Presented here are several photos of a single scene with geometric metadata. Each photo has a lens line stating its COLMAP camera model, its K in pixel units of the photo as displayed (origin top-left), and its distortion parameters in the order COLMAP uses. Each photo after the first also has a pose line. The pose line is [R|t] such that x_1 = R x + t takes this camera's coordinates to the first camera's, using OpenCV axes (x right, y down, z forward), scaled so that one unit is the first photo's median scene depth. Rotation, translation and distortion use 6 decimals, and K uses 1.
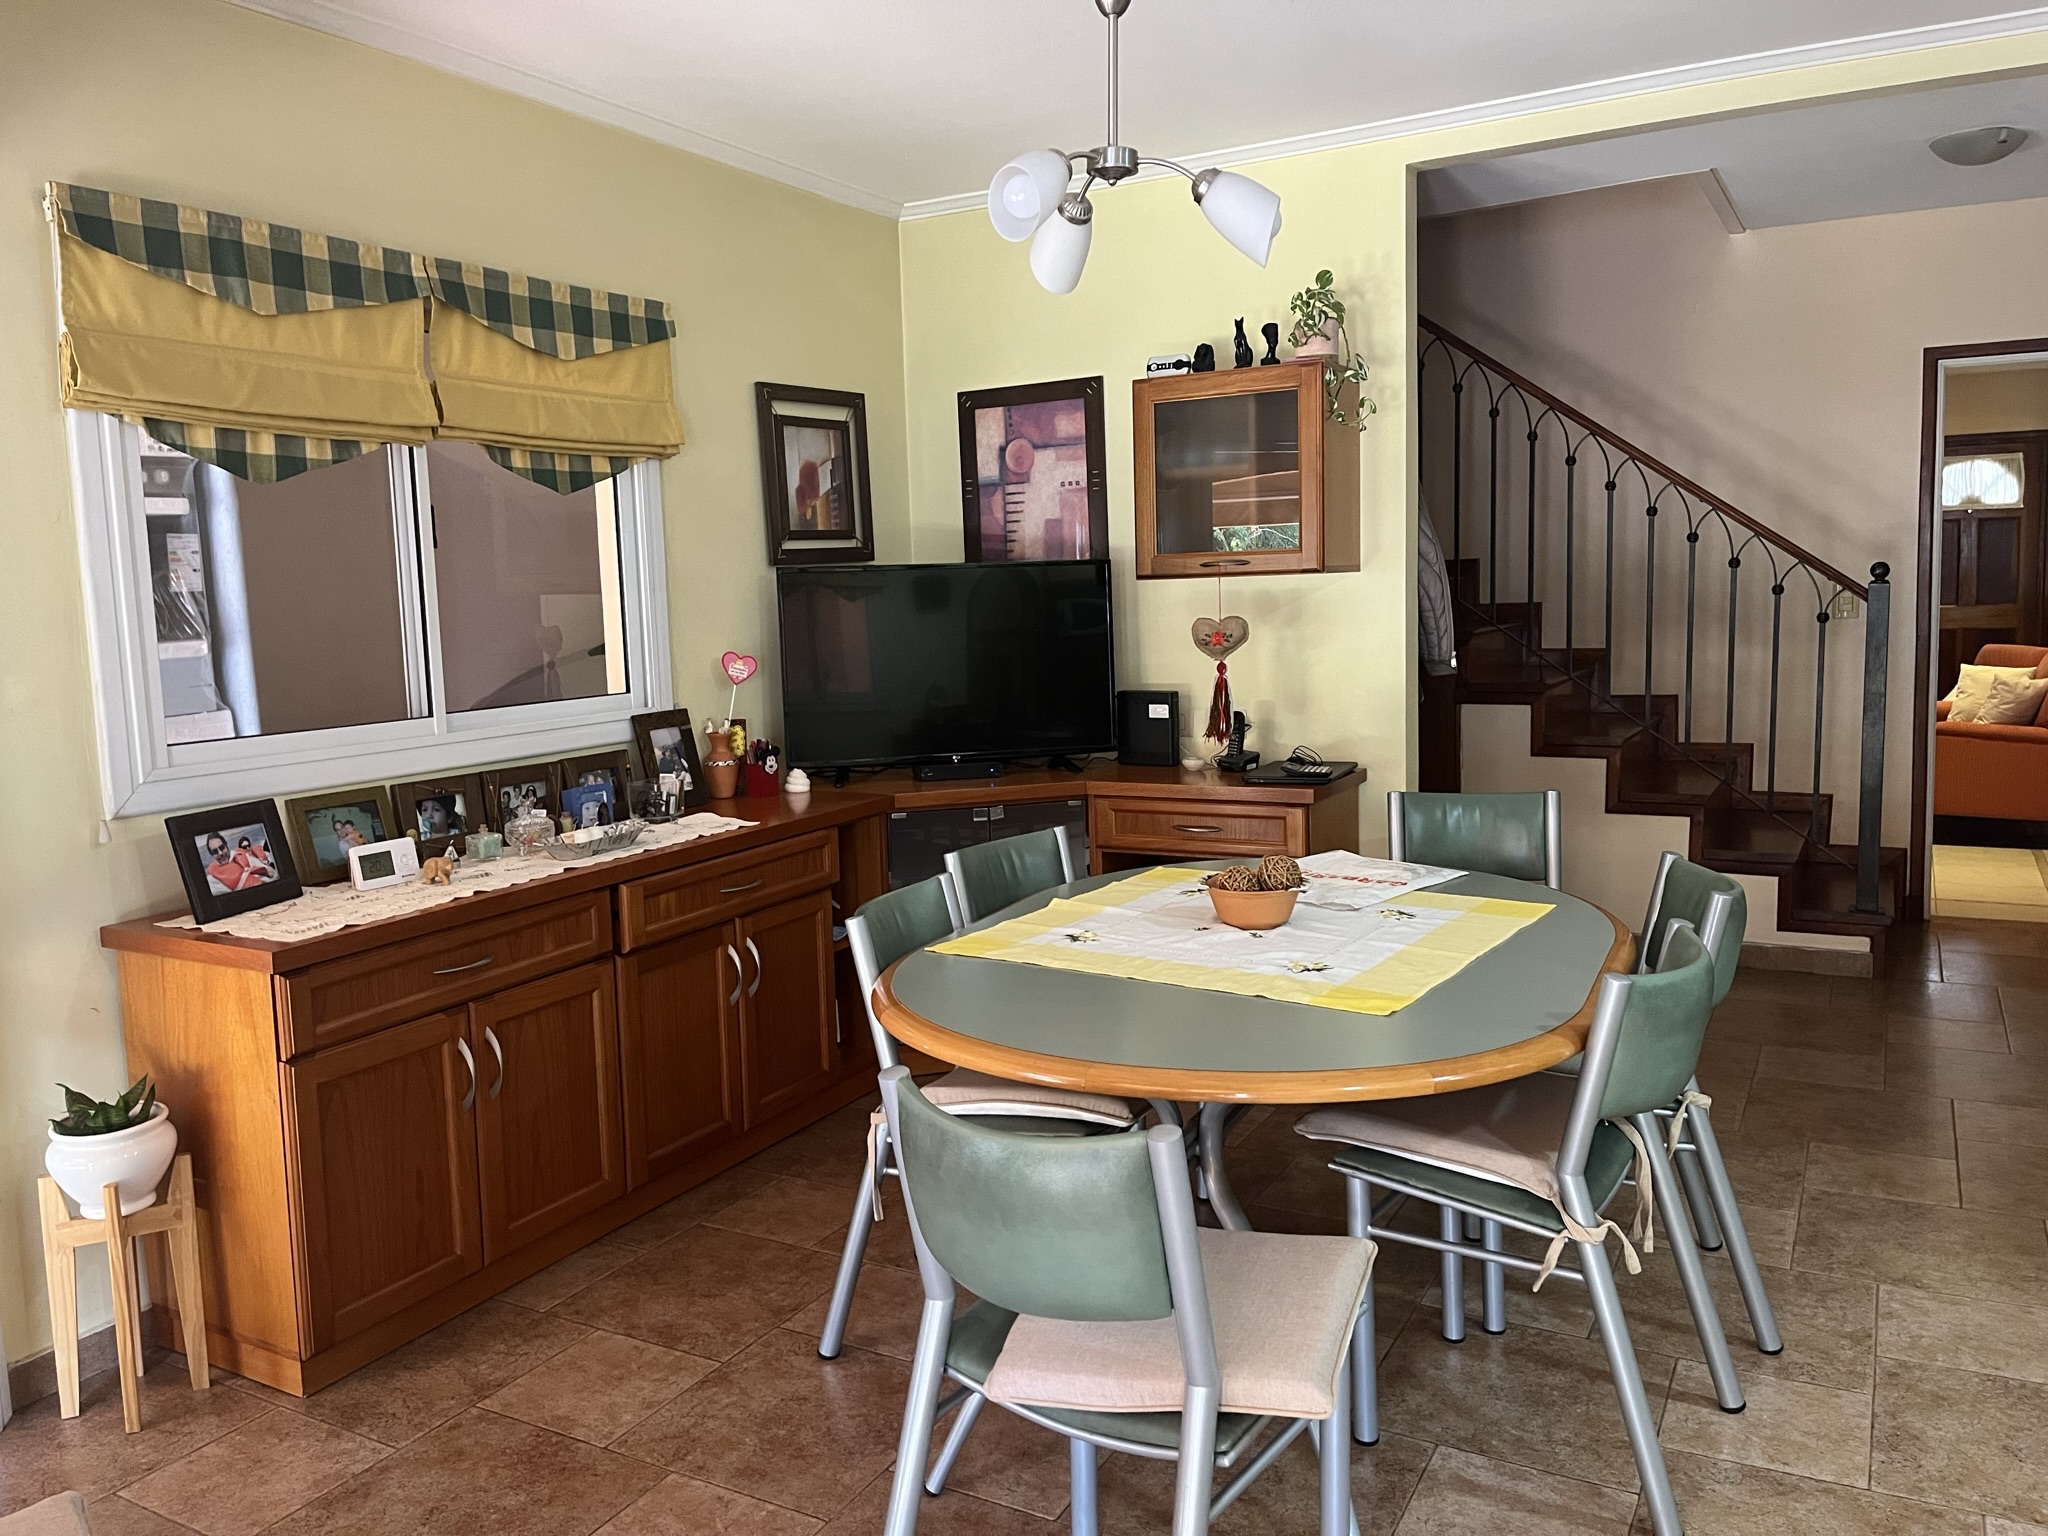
lens RADIAL K [[1567.0, 0, 1019.9], [0, 1567.0, 760.4], [0, 0, 1]] dist [0.059864, -0.063639]
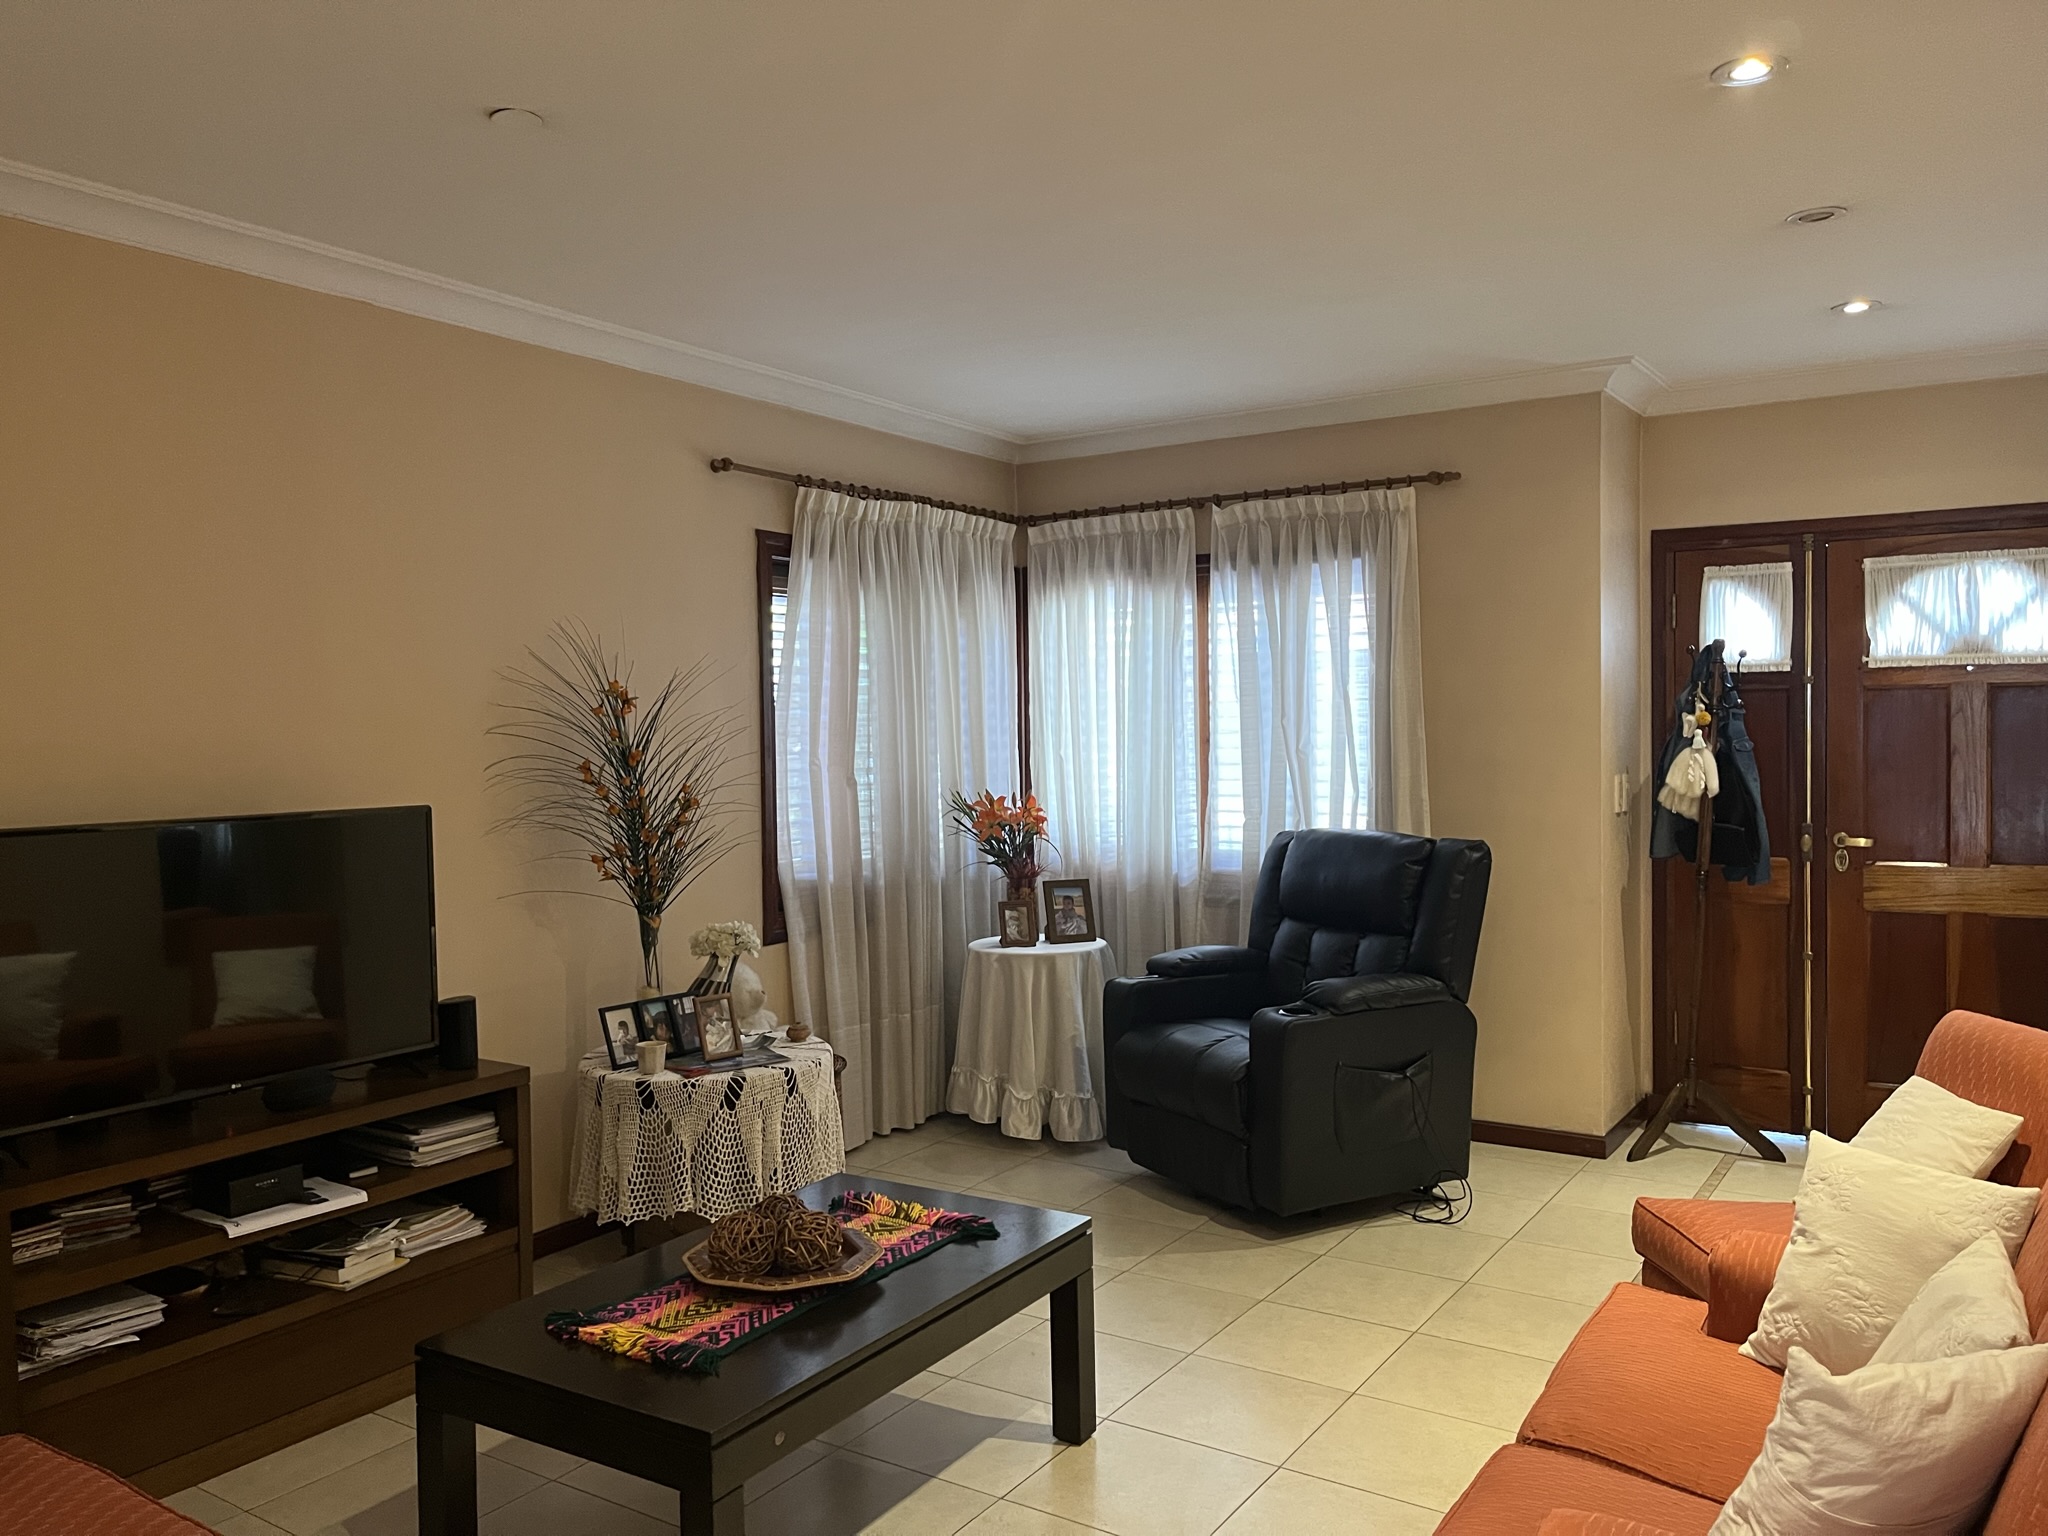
lens RADIAL K [[1567.0, 0, 1025.6], [0, 1567.0, 772.1], [0, 0, 1]] dist [0.059864, -0.063639]
pose [[0.997455, 0.013718, -0.069966, 0.347407], [-0.019702, 0.996137, -0.085570, -0.079002], [0.068522, 0.086730, 0.993873, 0.505168]]
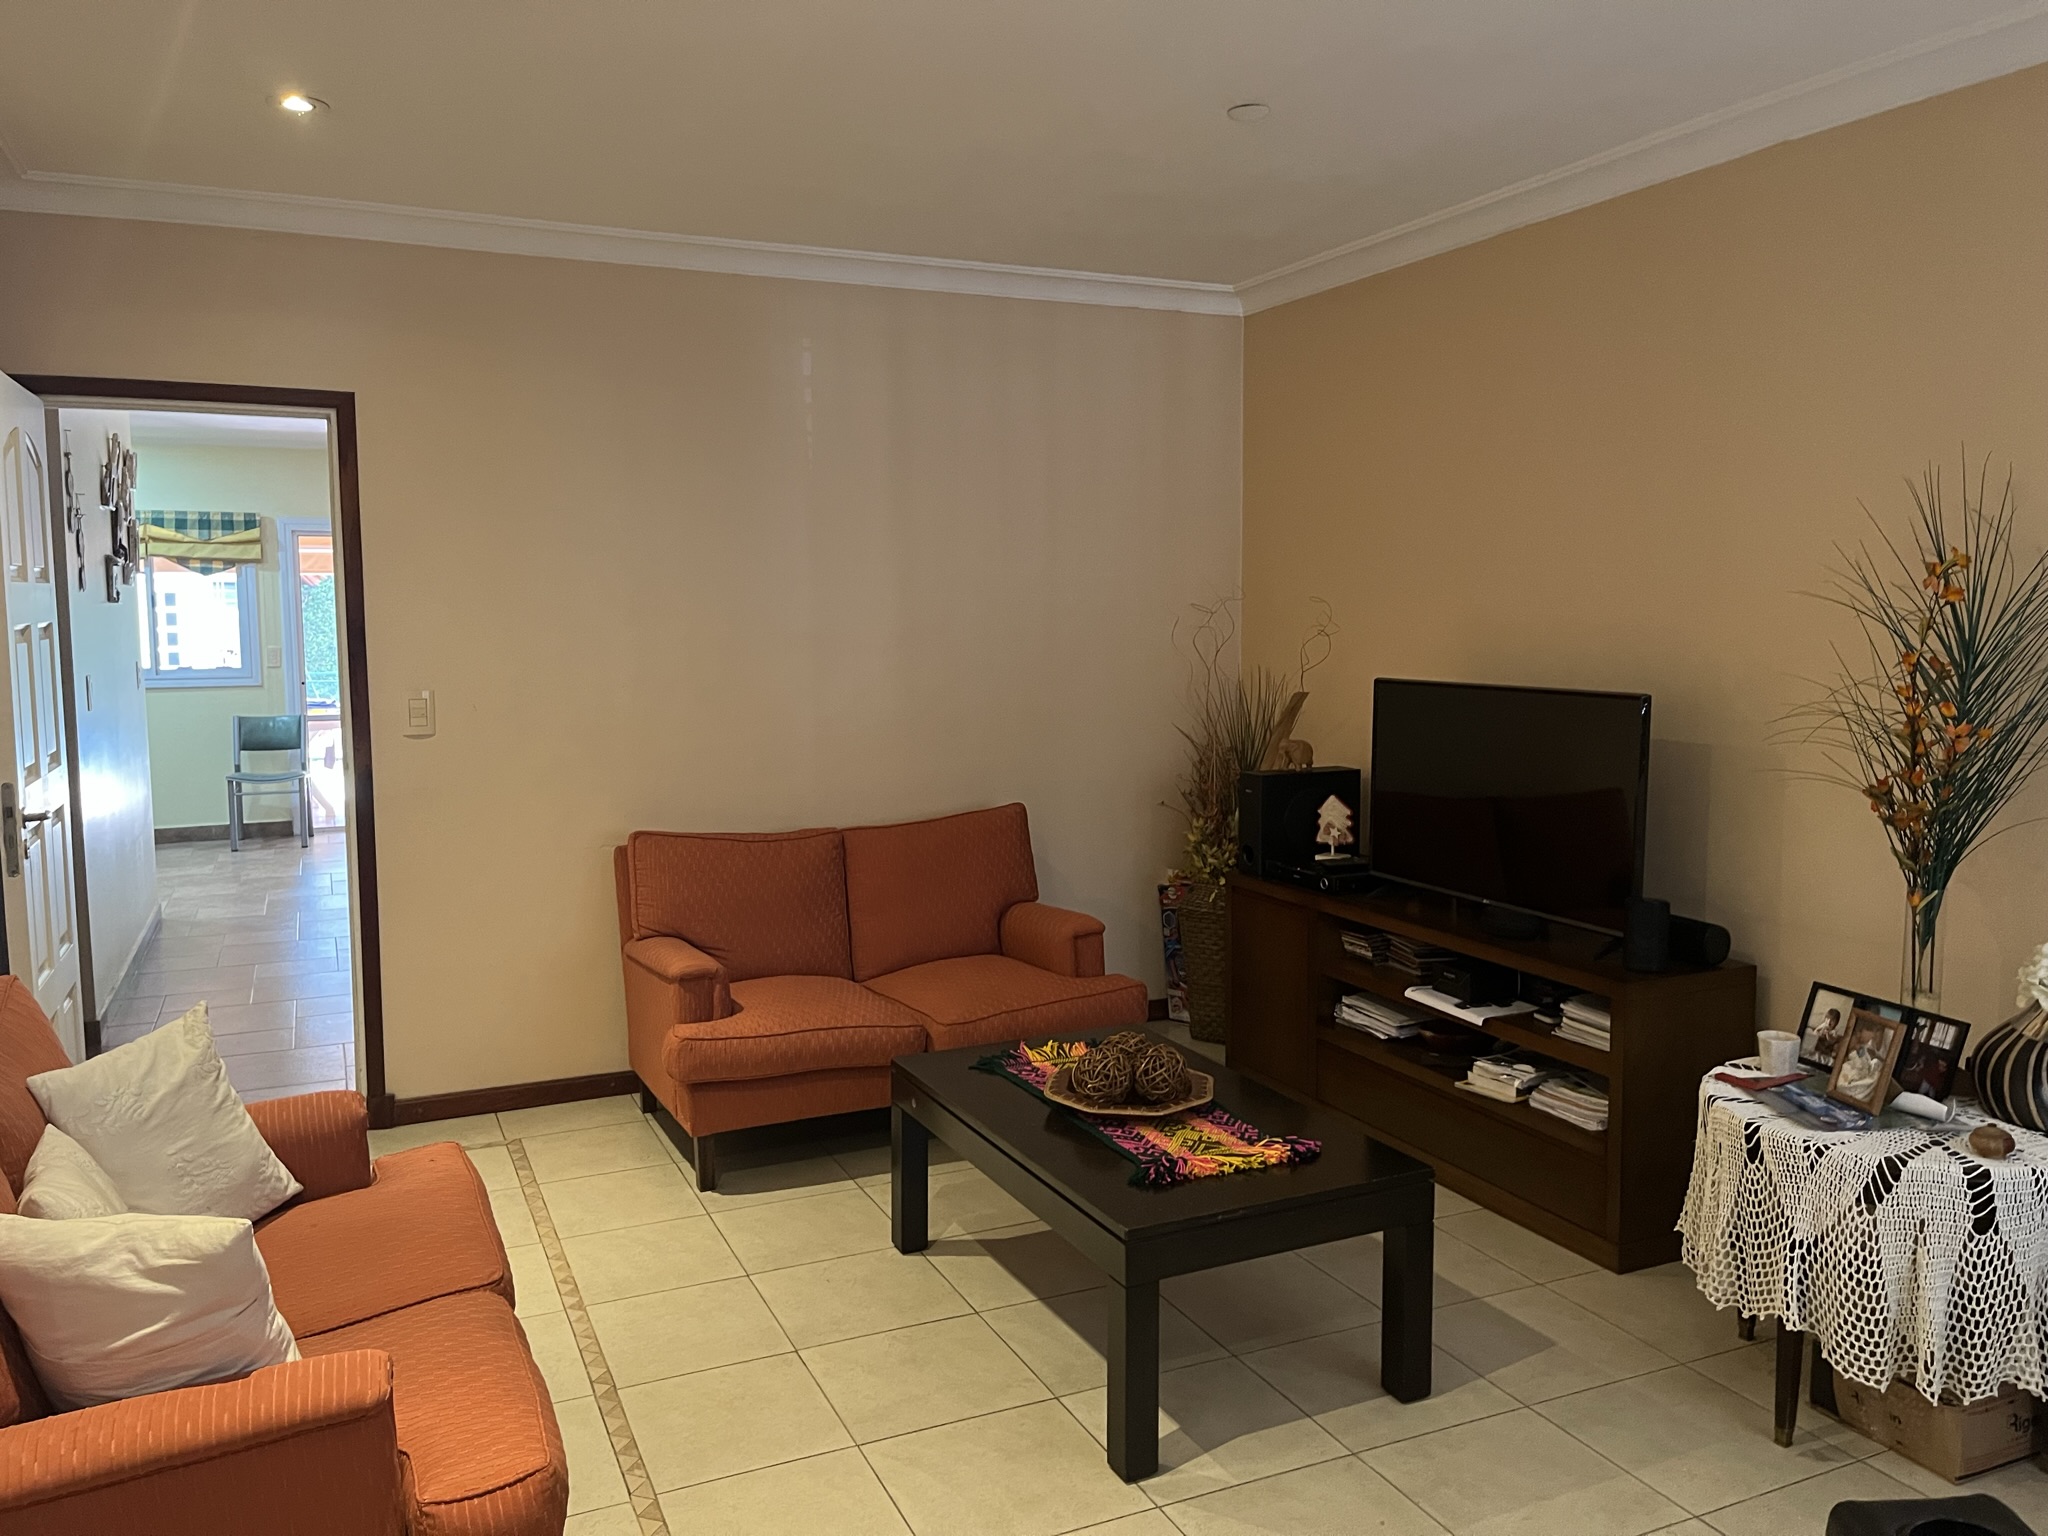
lens RADIAL K [[1567.0, 0, 1026.1], [0, 1567.0, 768.9], [0, 0, 1]] dist [0.059864, -0.063639]
pose [[-0.583235, 0.113931, -0.804274, 0.394219], [-0.077709, 0.977748, 0.194857, -0.093385], [0.808578, 0.176147, -0.561404, 0.606592]]
